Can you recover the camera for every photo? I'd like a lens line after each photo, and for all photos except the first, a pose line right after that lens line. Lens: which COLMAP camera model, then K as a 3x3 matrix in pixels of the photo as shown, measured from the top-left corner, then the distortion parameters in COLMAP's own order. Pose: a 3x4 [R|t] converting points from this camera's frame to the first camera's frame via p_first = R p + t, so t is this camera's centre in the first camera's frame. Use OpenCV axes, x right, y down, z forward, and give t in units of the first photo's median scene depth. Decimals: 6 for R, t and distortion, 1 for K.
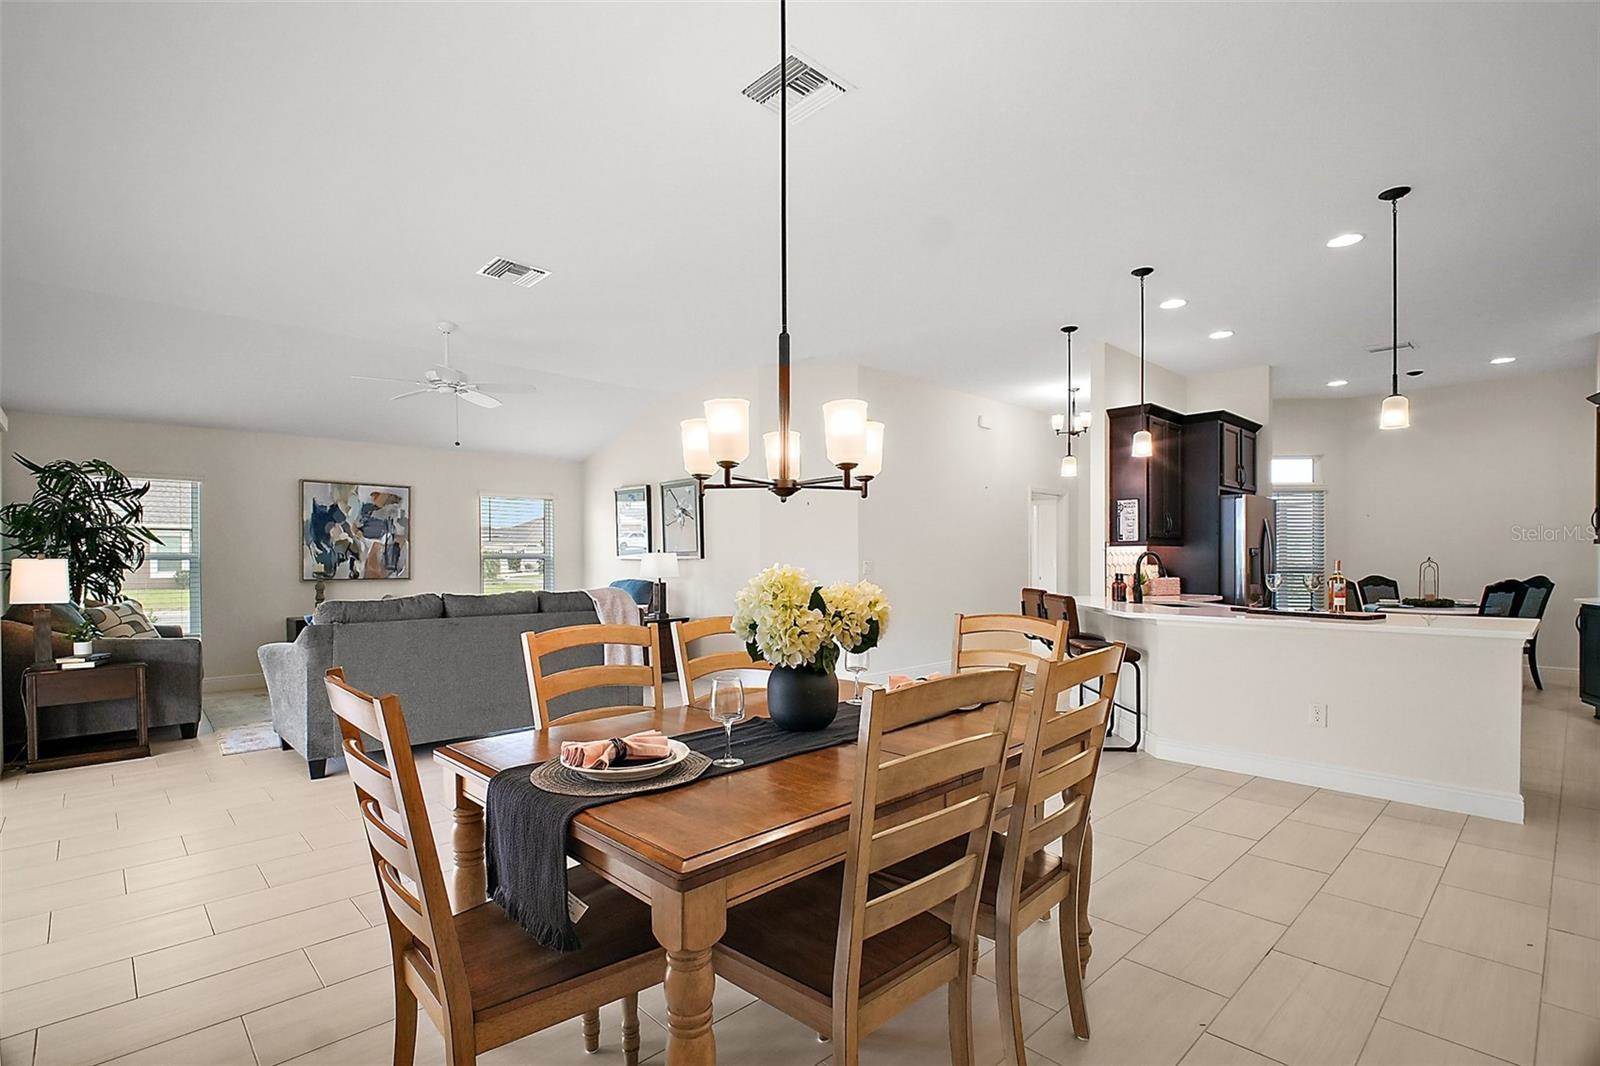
lens RADIAL K [[745.1, 0, 772.9], [0, 745.1, 567.7], [0, 0, 1]] dist [-0.008258, -0.003989]
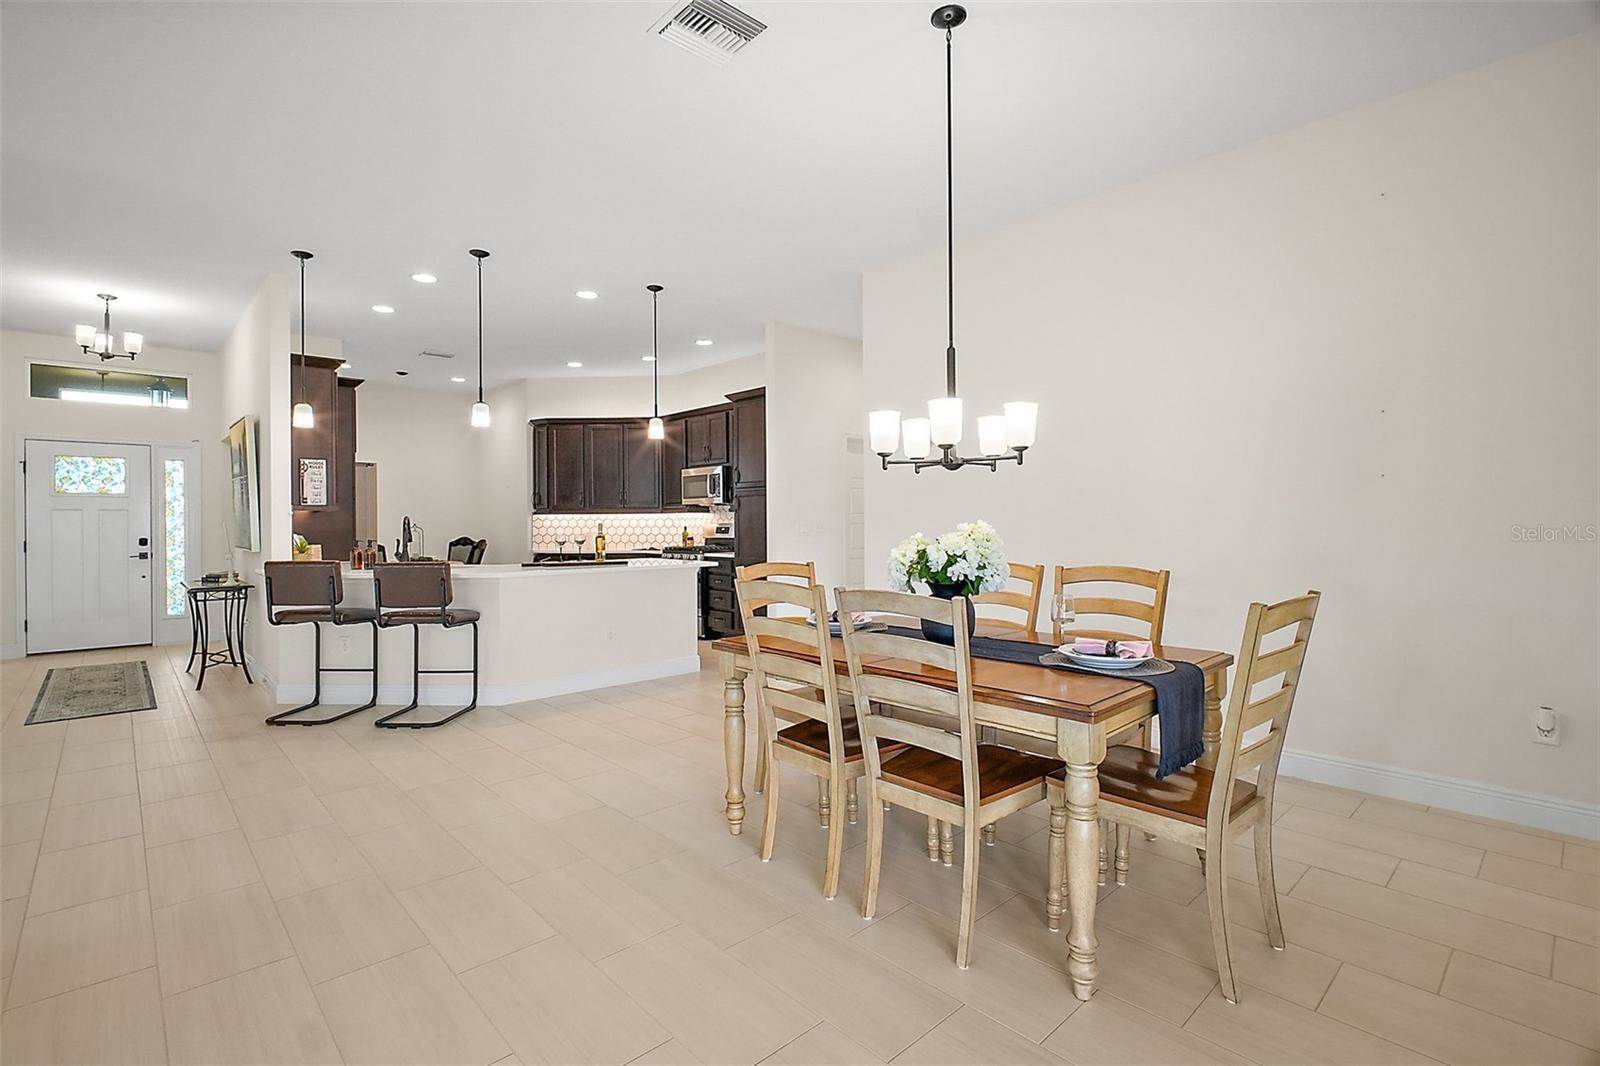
lens RADIAL K [[745.1, 0, 797.4], [0, 745.1, 522.9], [0, 0, 1]] dist [-0.008258, -0.003989]
pose [[-0.003176, -0.000355, 0.999995, -0.352371], [0.019719, 0.999805, 0.000417, -0.002420], [-0.999801, 0.019721, -0.003168, 0.340782]]
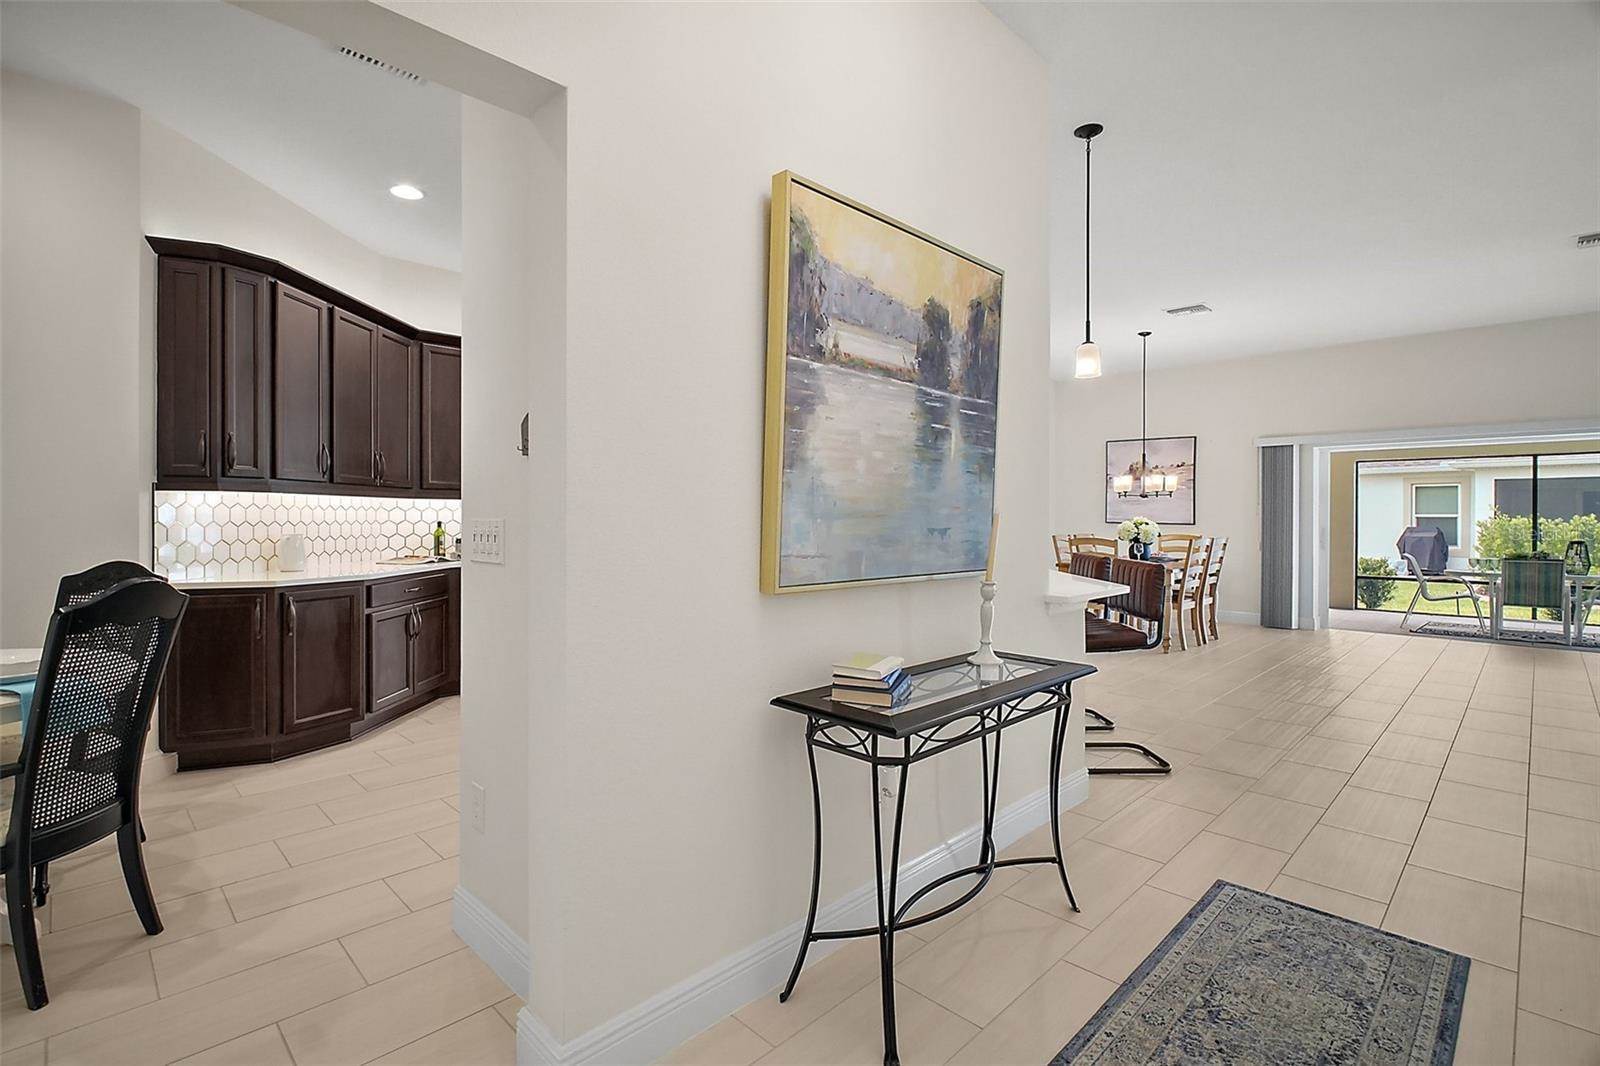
lens RADIAL K [[745.1, 0, 793.0], [0, 745.1, 514.8], [0, 0, 1]] dist [-0.008258, -0.003989]
pose [[-0.999440, 0.000136, -0.033452, 0.511933], [-0.000309, 0.999911, 0.013300, -0.015594], [0.033451, 0.013303, -0.999352, 1.238354]]
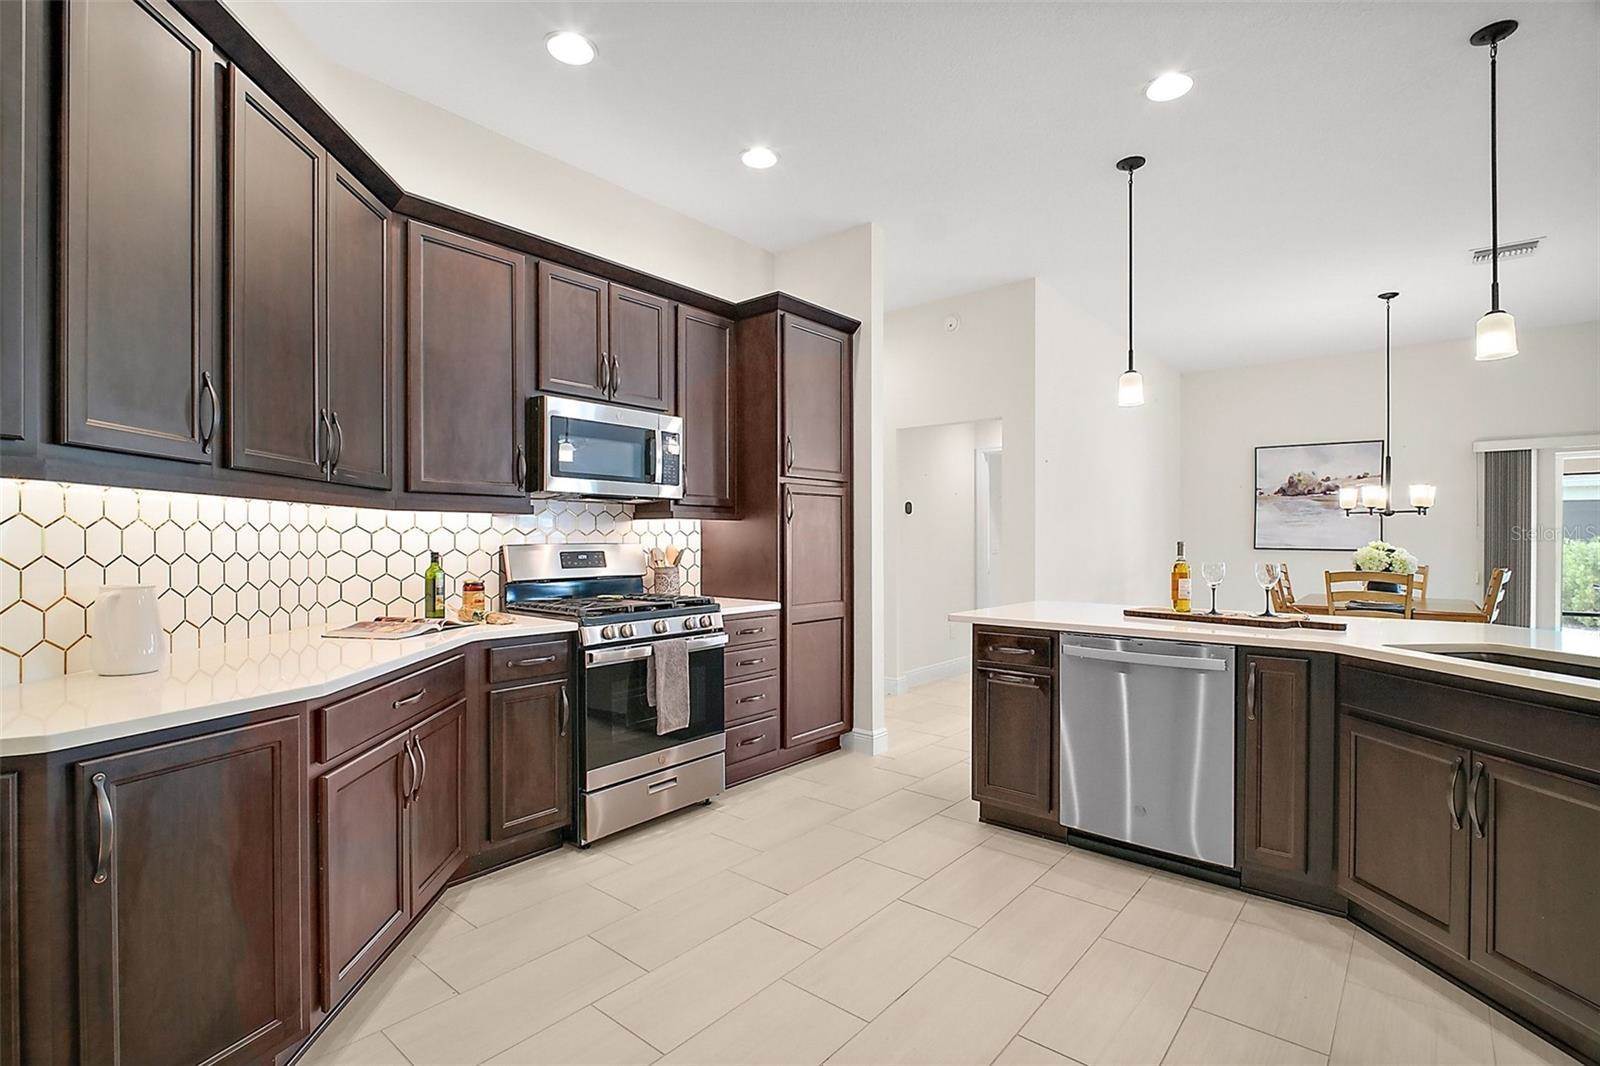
lens RADIAL K [[745.1, 0, 778.4], [0, 745.1, 541.3], [0, 0, 1]] dist [-0.008258, -0.003989]
pose [[-0.994532, 0.001483, -0.104418, 0.684171], [-0.000147, 0.999878, 0.015603, -0.011678], [0.104428, 0.015533, -0.994411, 0.930843]]
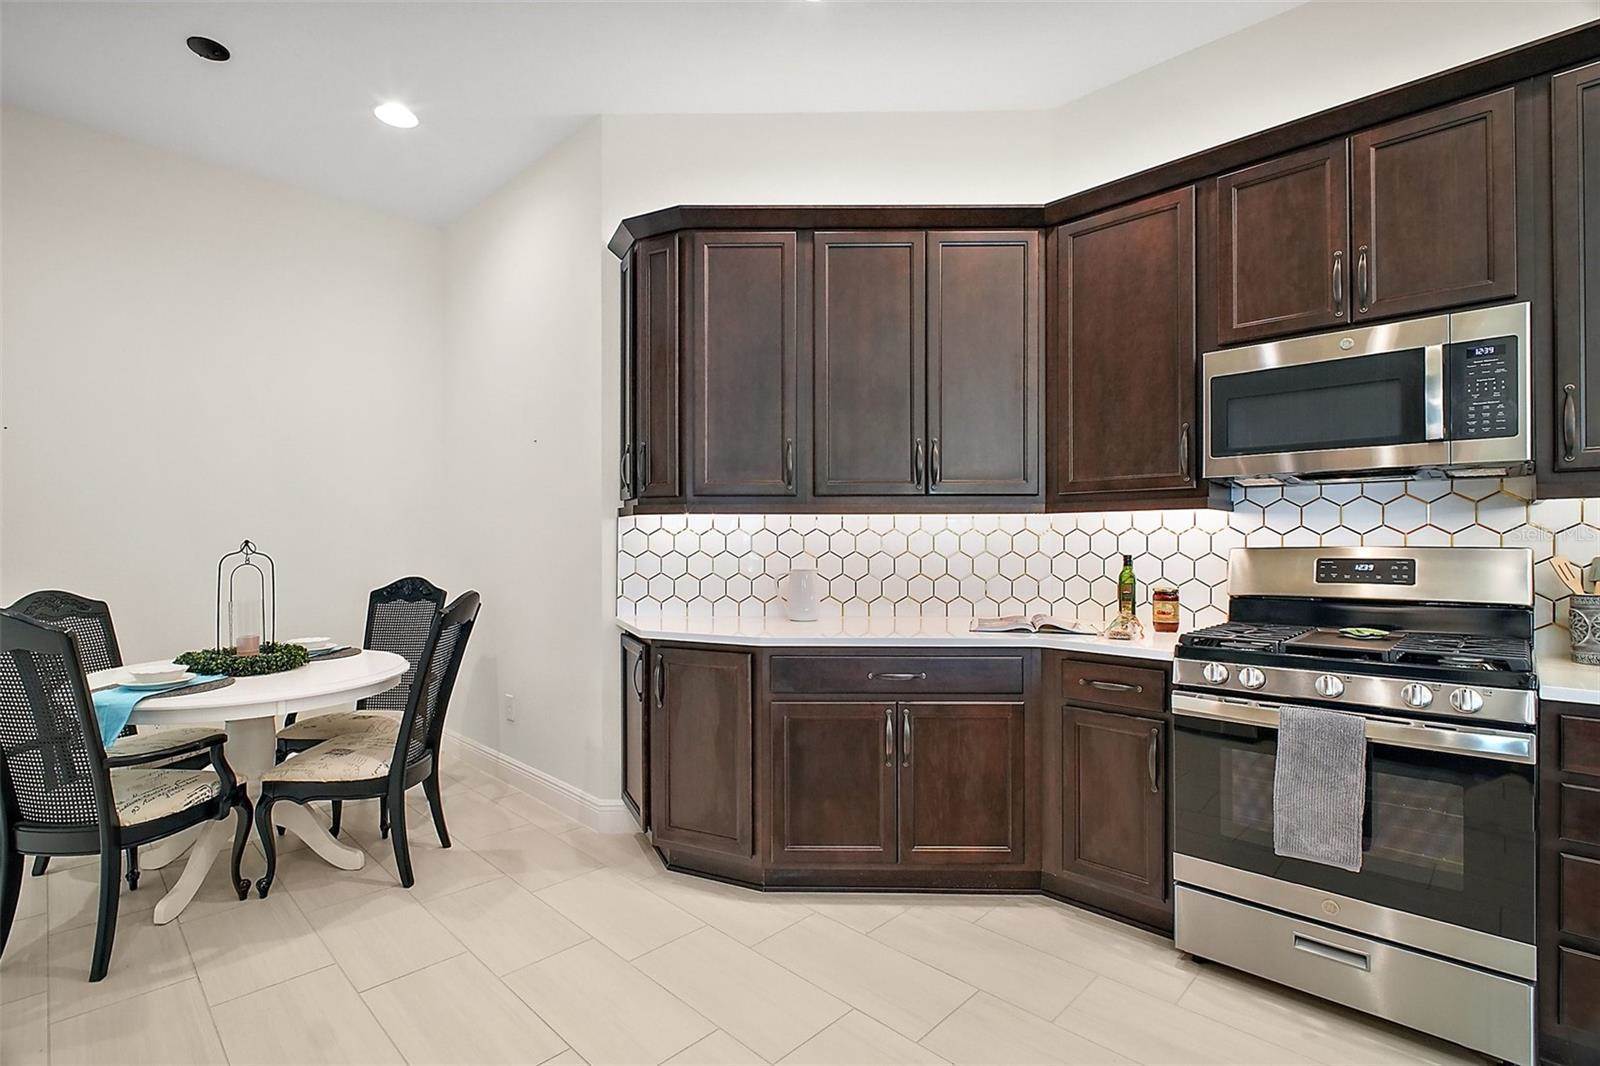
lens RADIAL K [[745.4, 0, 800.3], [0, 745.4, 541.5], [0, 0, 1]] dist [-0.013542, -0.000344]
pose [[-0.053670, 0.001310, 0.998558, 0.464839], [0.014166, 0.999900, -0.000550, -0.008445], [-0.998458, 0.014116, -0.053683, 0.697376]]
